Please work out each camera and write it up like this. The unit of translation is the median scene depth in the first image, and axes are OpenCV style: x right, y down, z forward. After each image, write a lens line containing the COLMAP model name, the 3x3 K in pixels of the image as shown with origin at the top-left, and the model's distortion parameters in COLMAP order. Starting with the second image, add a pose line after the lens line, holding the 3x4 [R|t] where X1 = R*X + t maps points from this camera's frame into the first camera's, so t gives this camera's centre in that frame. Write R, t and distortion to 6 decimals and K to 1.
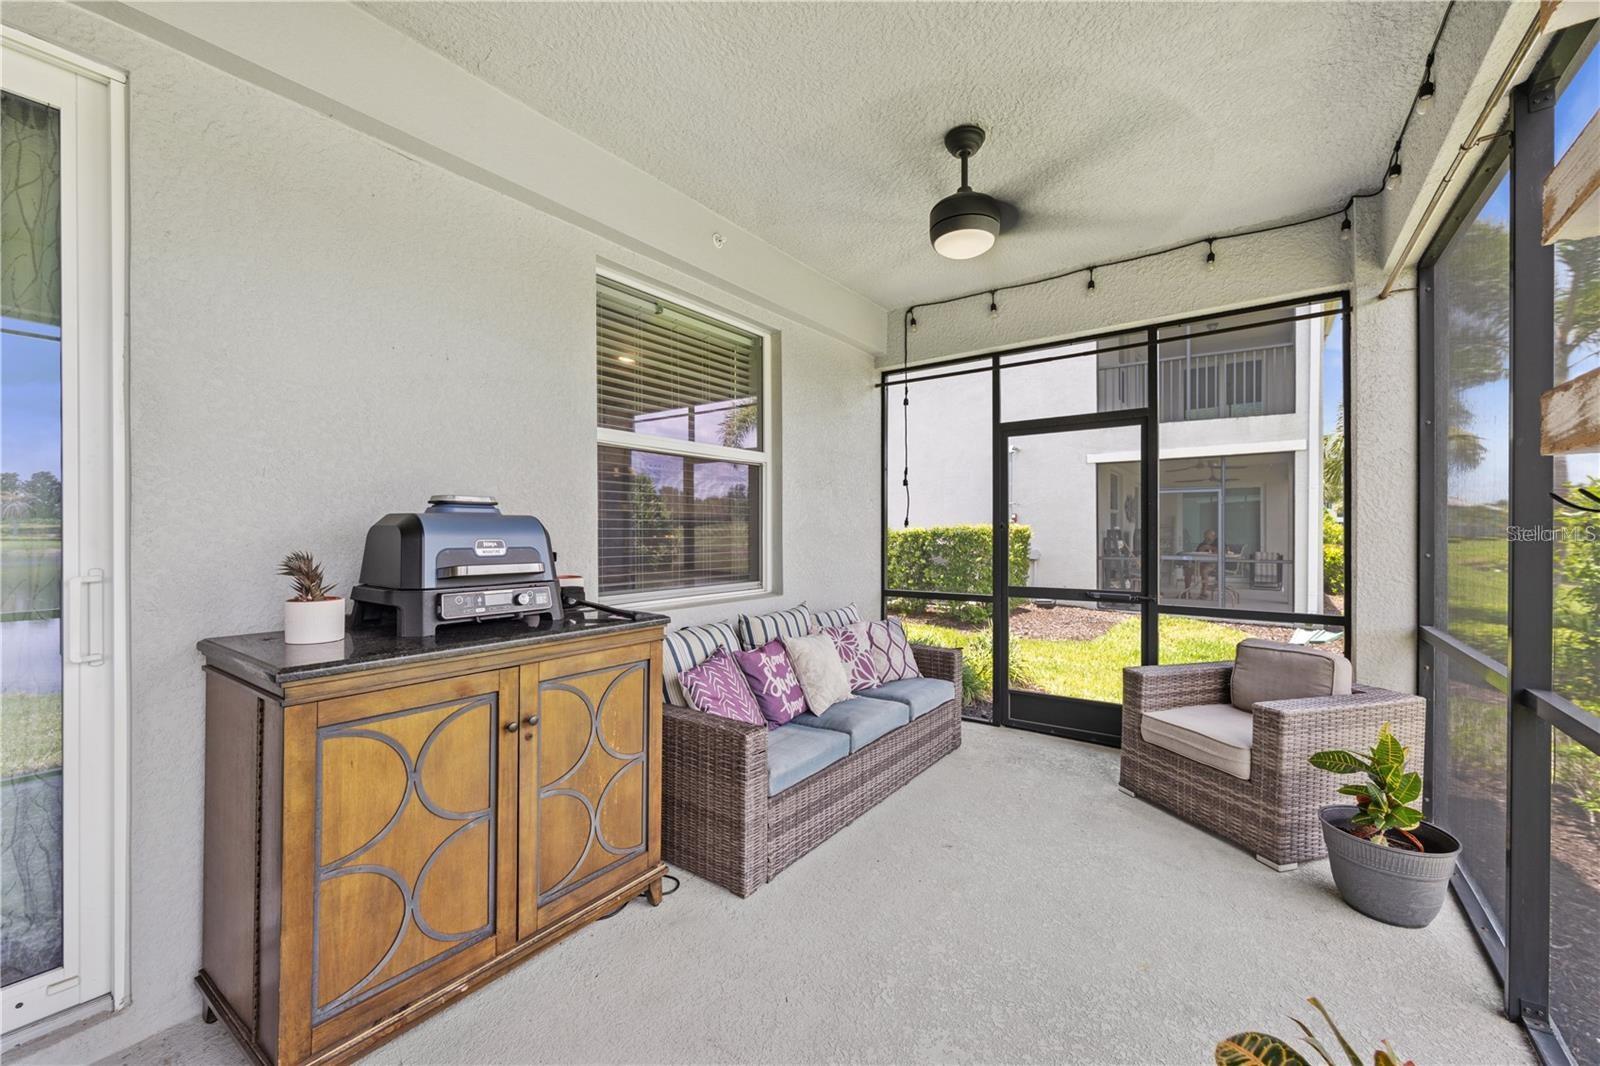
lens RADIAL K [[645.7, 0, 800.3], [0, 645.7, 533.8], [0, 0, 1]] dist [-0.000215, 0.001009]
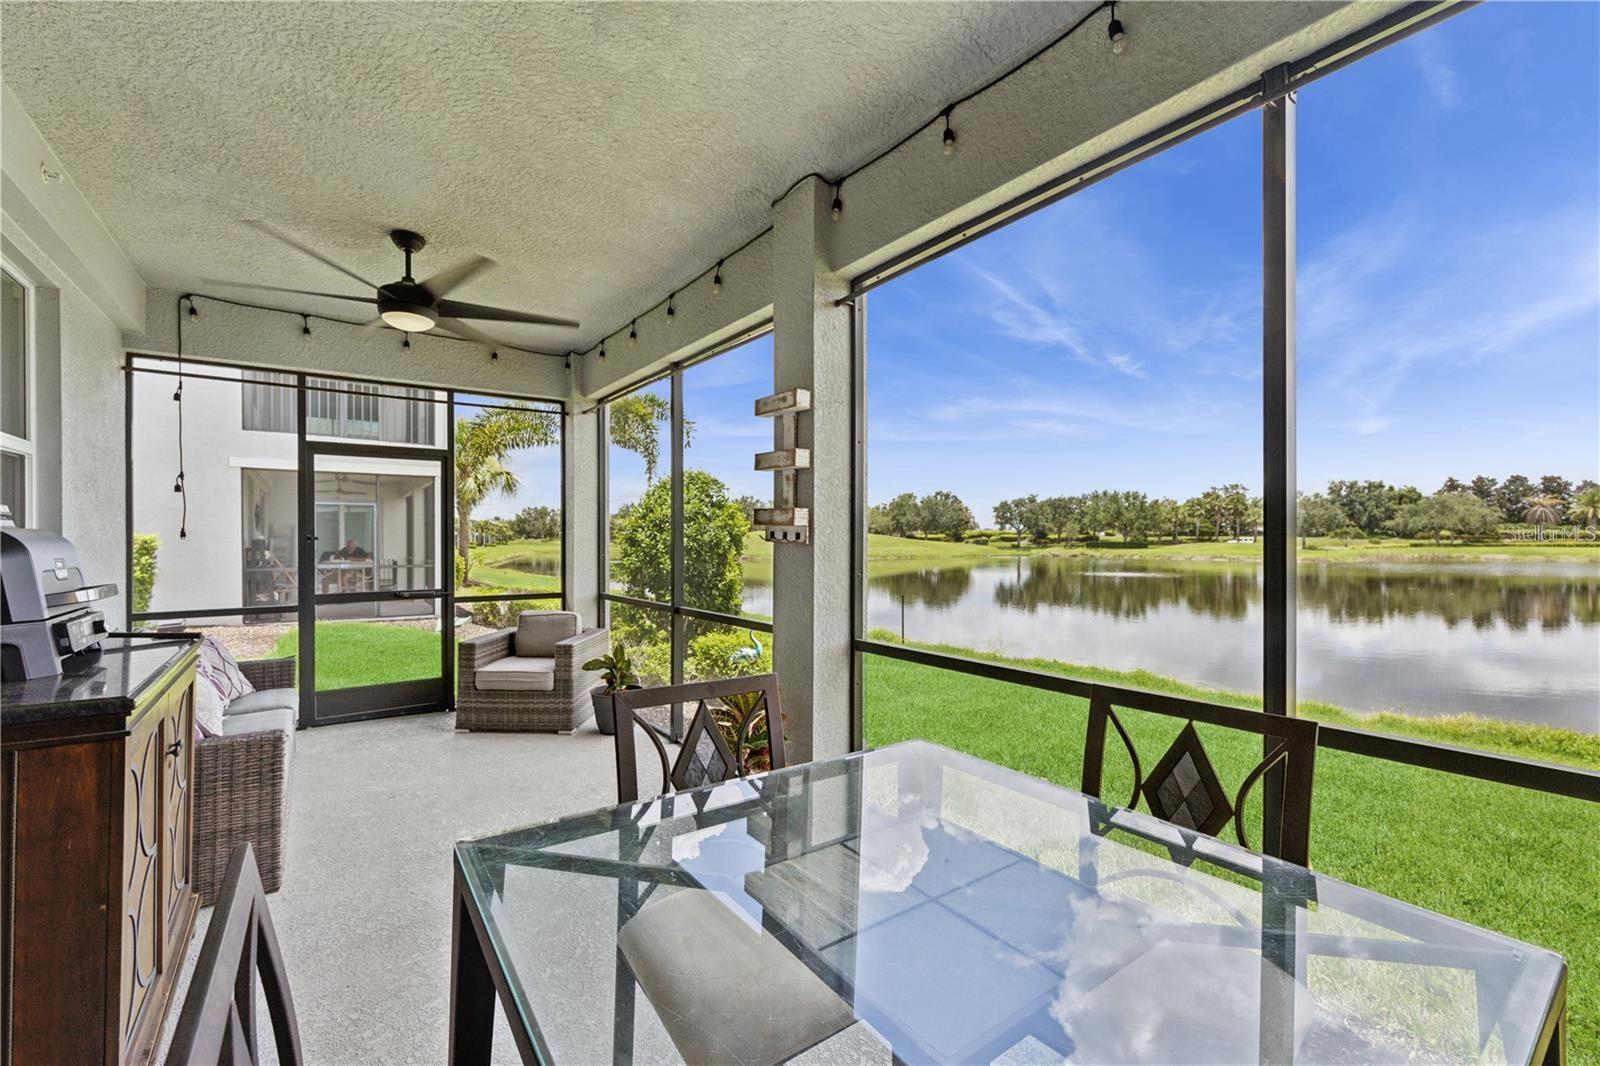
lens RADIAL K [[645.7, 0, 773.4], [0, 645.7, 542.2], [0, 0, 1]] dist [-0.000215, 0.001009]
pose [[0.327908, -0.004933, 0.944697, -0.504488], [0.004646, 0.999983, 0.003609, -0.006622], [-0.944698, 0.003205, 0.327926, -0.073128]]
